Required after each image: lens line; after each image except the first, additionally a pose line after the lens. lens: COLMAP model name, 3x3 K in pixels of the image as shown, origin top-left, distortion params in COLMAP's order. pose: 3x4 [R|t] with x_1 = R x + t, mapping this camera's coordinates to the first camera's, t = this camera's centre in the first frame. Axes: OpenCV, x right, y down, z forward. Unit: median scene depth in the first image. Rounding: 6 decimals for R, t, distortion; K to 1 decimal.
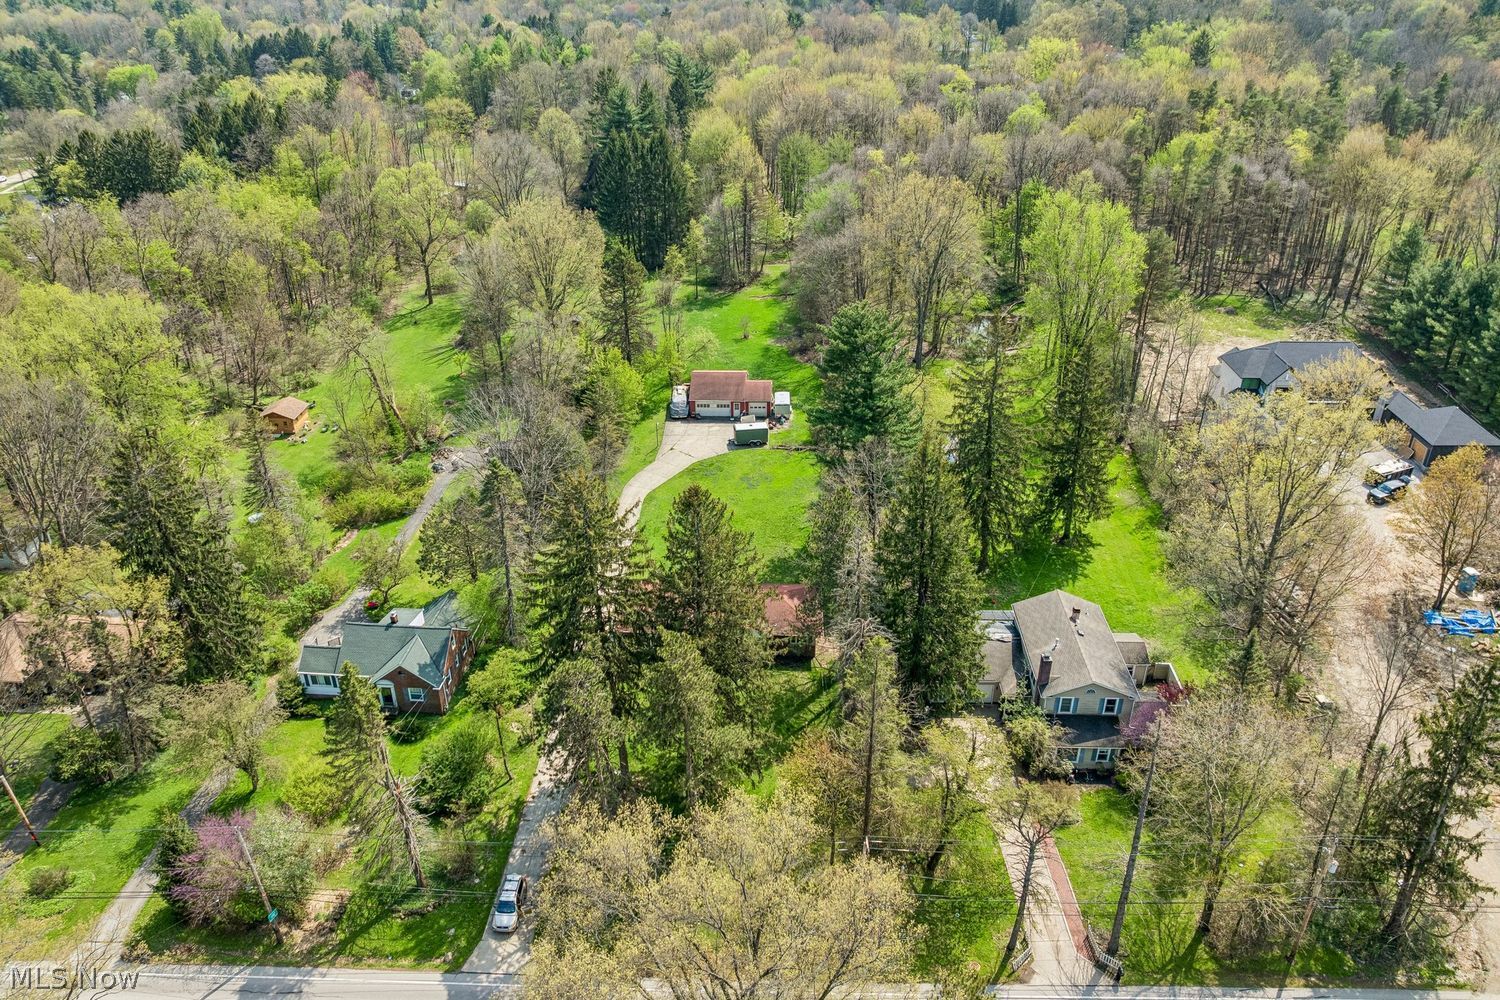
lens RADIAL K [[1044.3, 0, 757.7], [0, 1044.3, 529.0], [0, 0, 1]] dist [-0.035115, 0.006313]
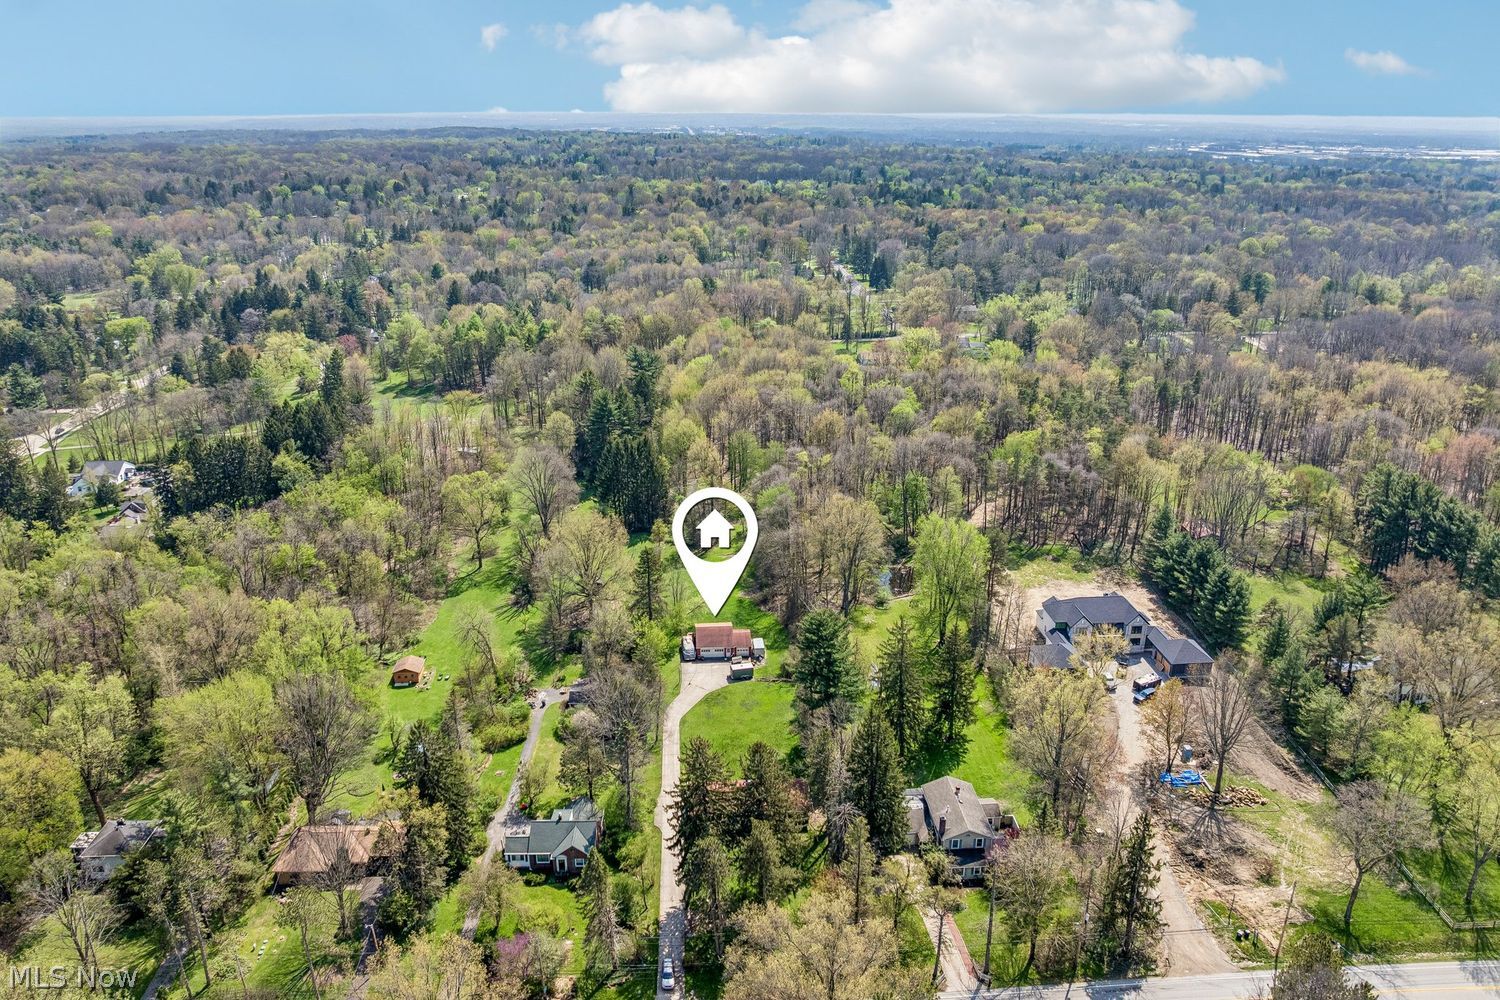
lens RADIAL K [[1044.3, 0, 736.6], [0, 1044.3, 519.8], [0, 0, 1]] dist [-0.035115, 0.006313]
pose [[0.995790, -0.039355, 0.082790, -0.177594], [0.051213, 0.987902, -0.146381, -0.119940], [-0.076027, 0.150005, 0.985758, -0.706460]]
